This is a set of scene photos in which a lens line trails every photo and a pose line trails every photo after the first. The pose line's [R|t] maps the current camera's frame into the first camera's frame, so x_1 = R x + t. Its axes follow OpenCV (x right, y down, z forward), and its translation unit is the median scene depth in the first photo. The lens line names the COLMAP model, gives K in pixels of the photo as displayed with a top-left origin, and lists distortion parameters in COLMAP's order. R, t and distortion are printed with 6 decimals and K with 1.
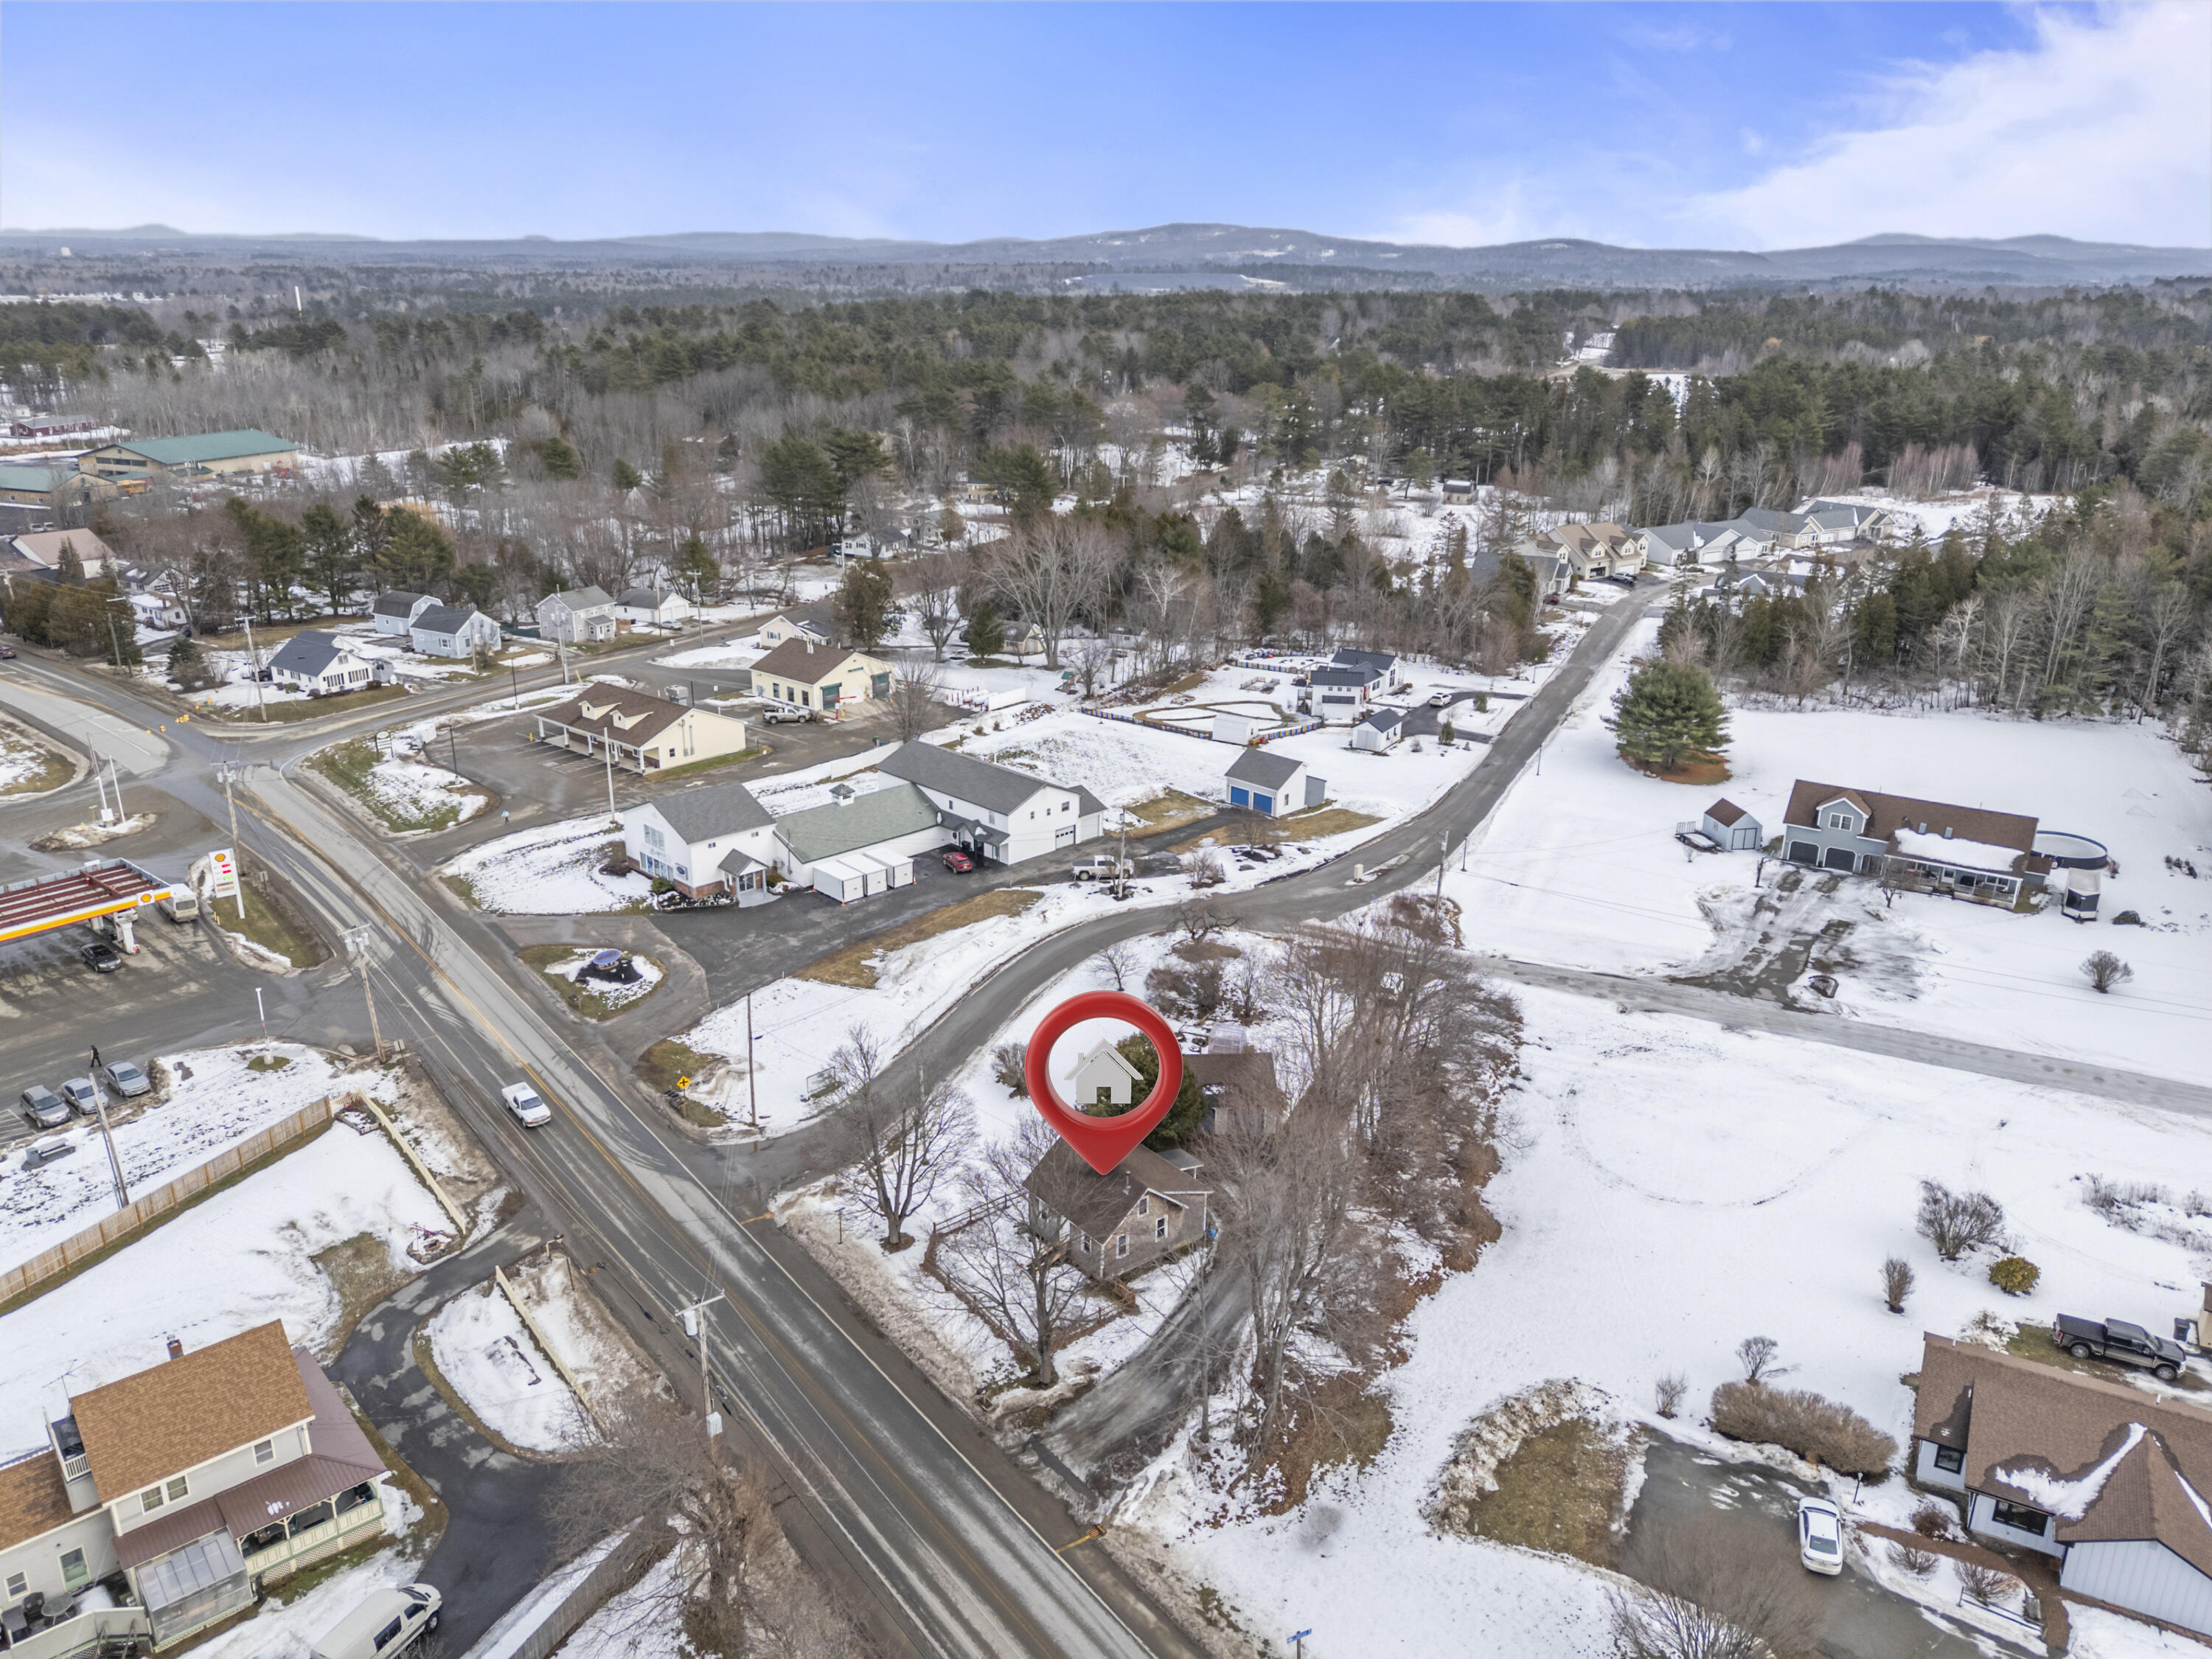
lens RADIAL K [[1628.6, 0, 1102.9], [0, 1628.6, 816.4], [0, 0, 1]] dist [0.065776, -0.035036]
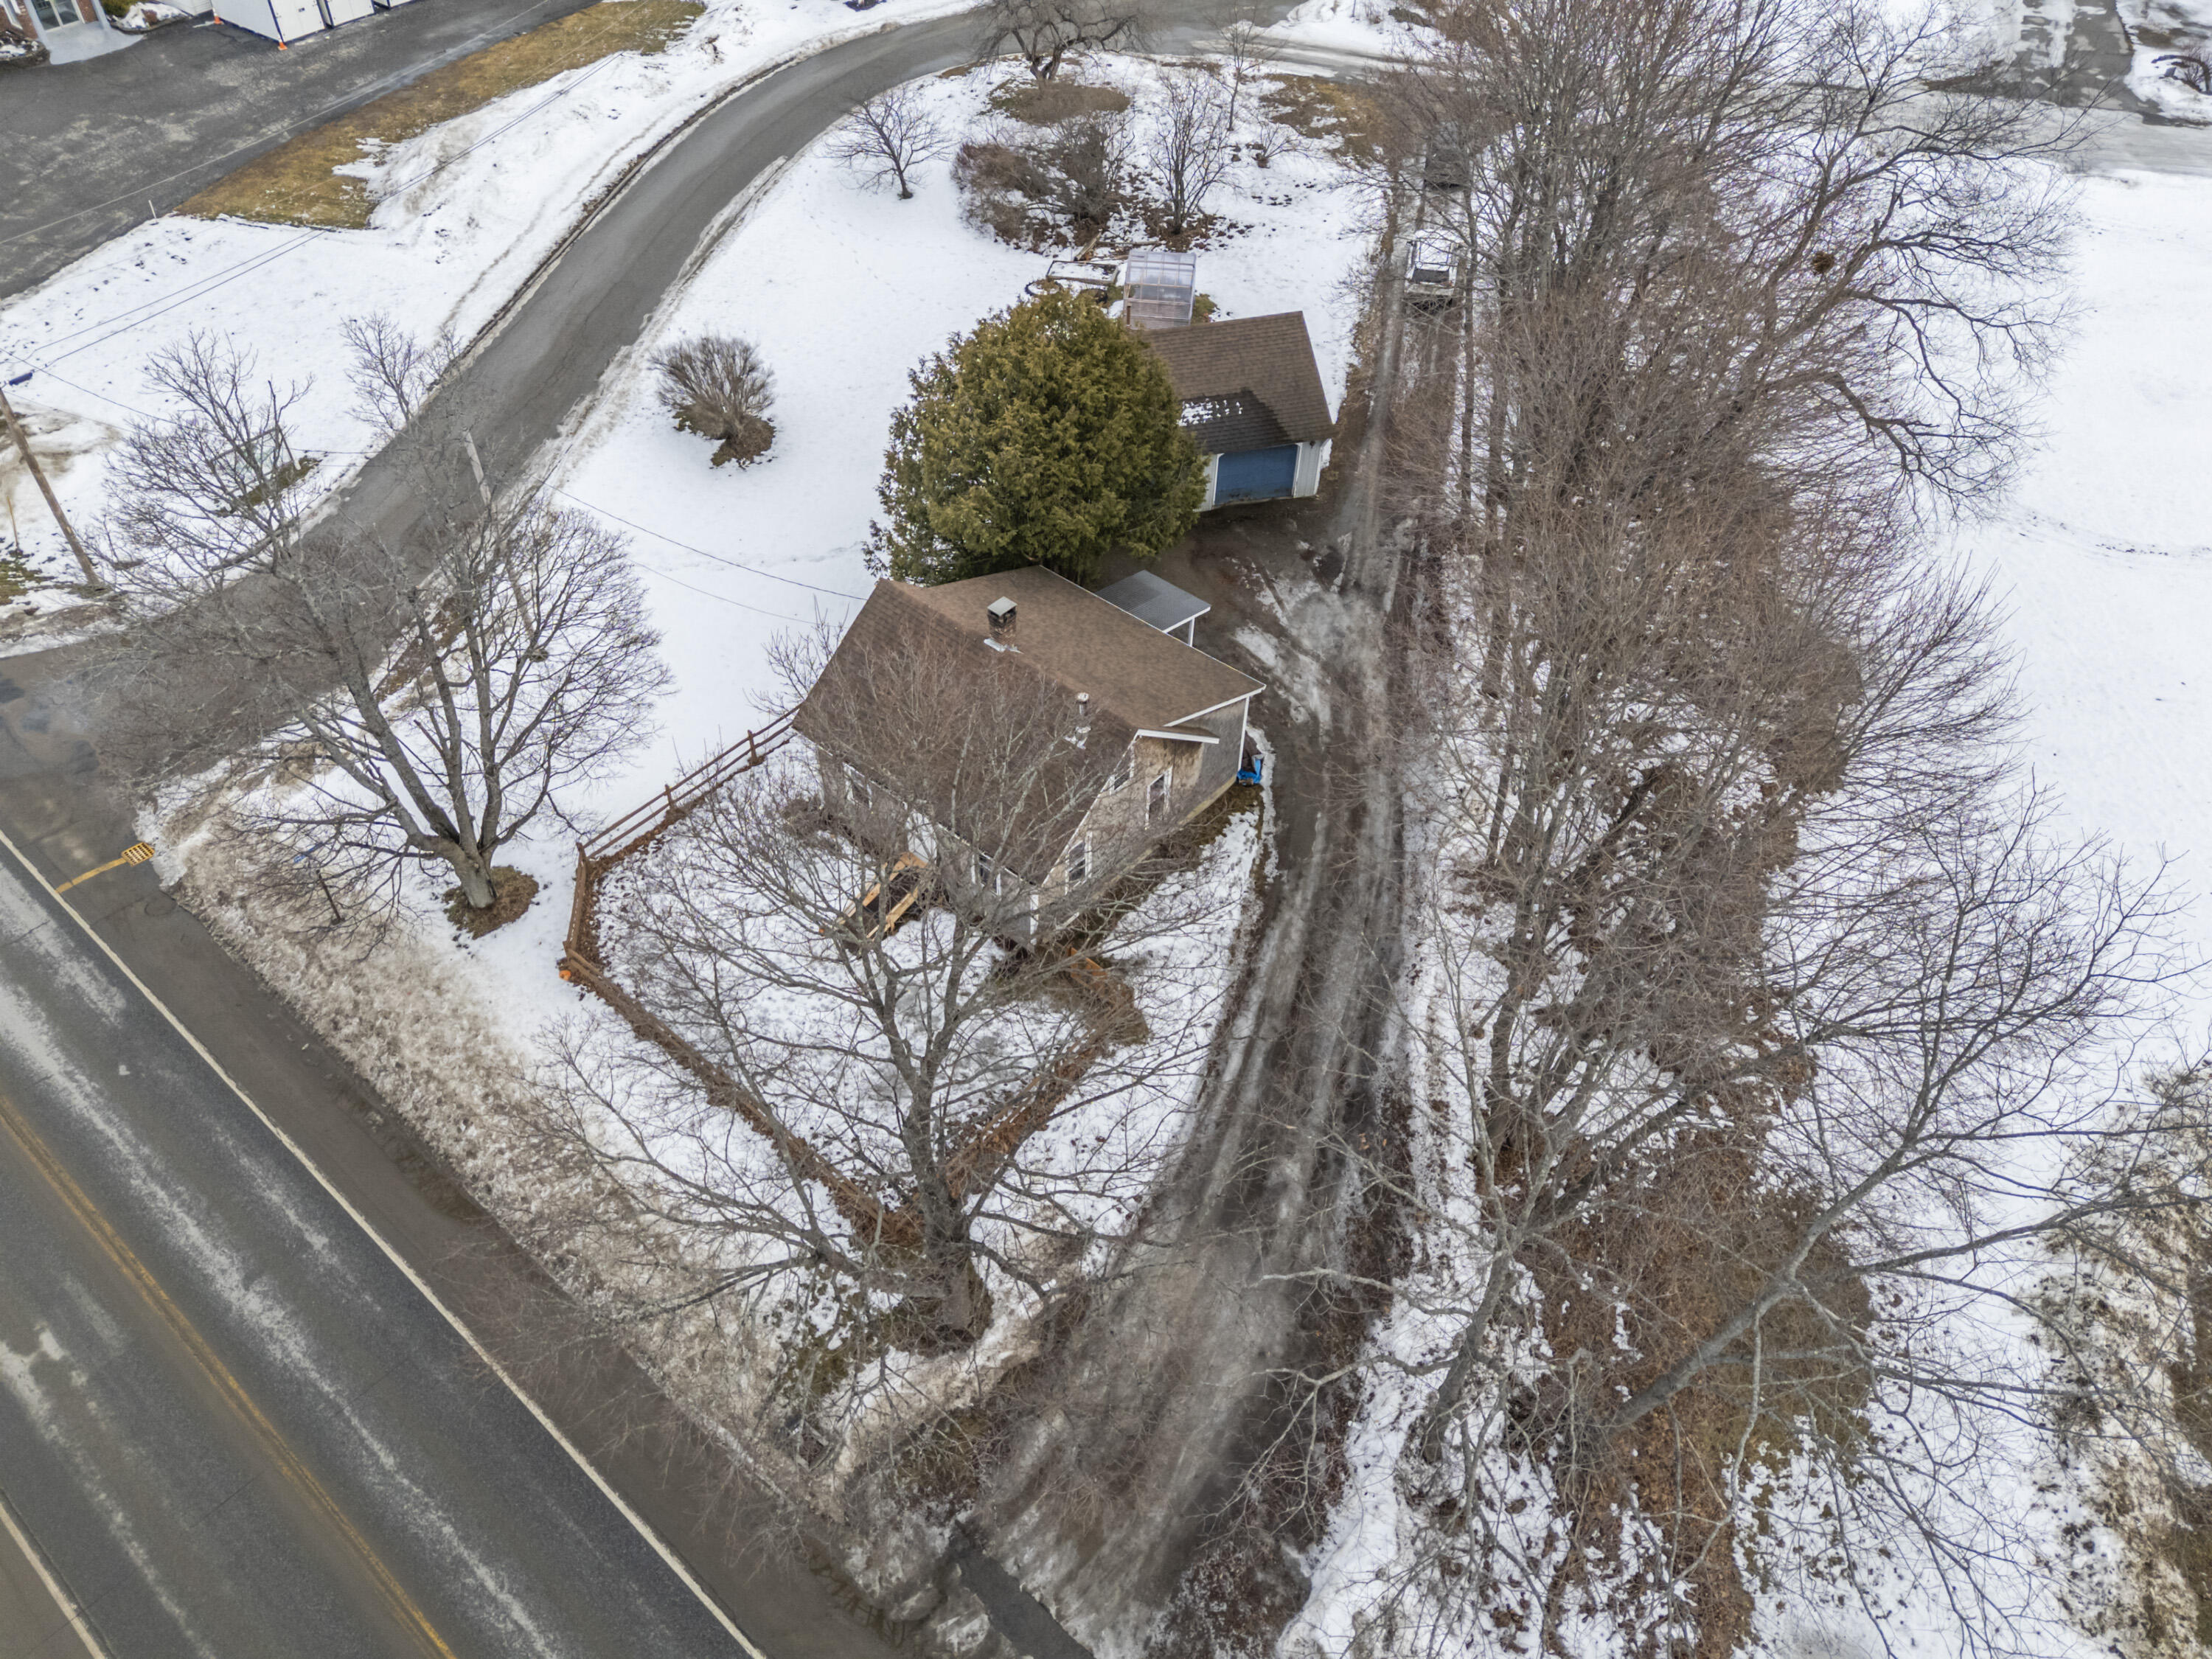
lens RADIAL K [[1628.6, 0, 1102.9], [0, 1628.6, 816.4], [0, 0, 1]] dist [0.065776, -0.035036]
pose [[0.980052, -0.132130, 0.148460, -0.031619], [0.052295, 0.892118, 0.448766, 0.061386], [-0.191739, -0.432050, 0.881231, 0.535042]]
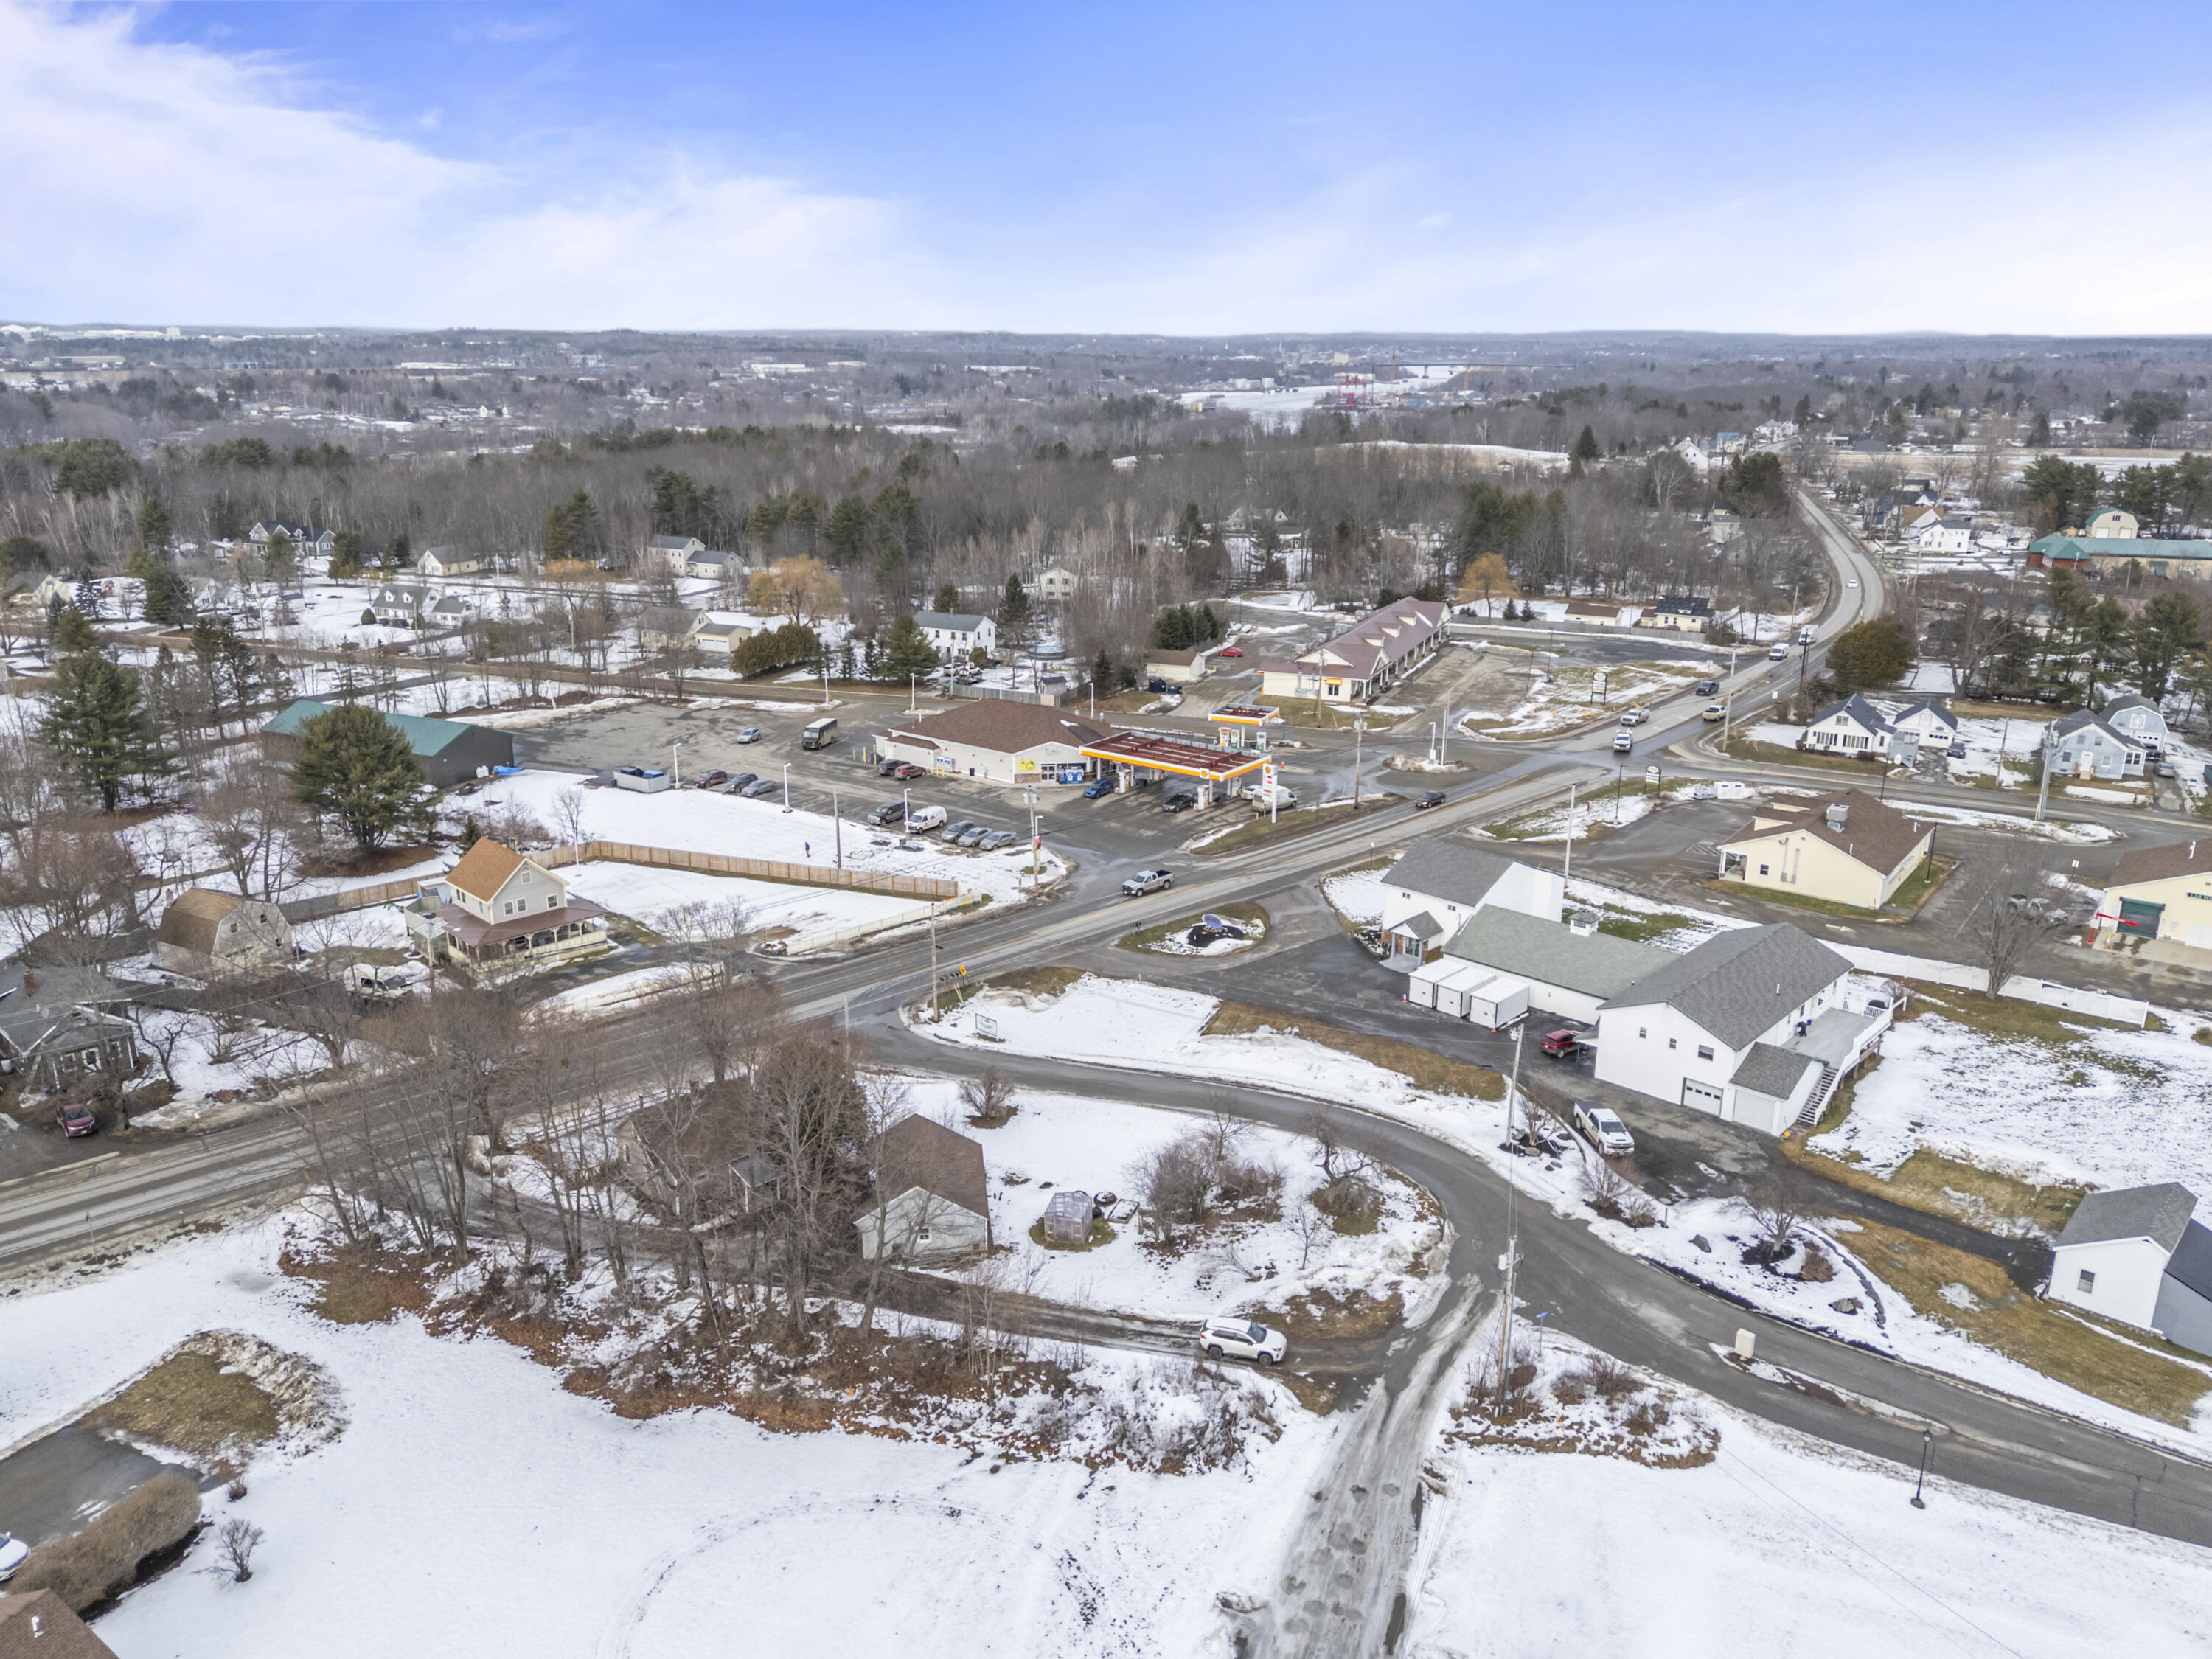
lens RADIAL K [[1628.6, 0, 1102.9], [0, 1628.6, 816.4], [0, 0, 1]] dist [0.065776, -0.035036]
pose [[0.051854, 0.274255, -0.960258, 0.821350], [-0.327234, 0.913131, 0.243124, -0.249623], [0.943520, 0.301622, 0.137095, 0.880514]]
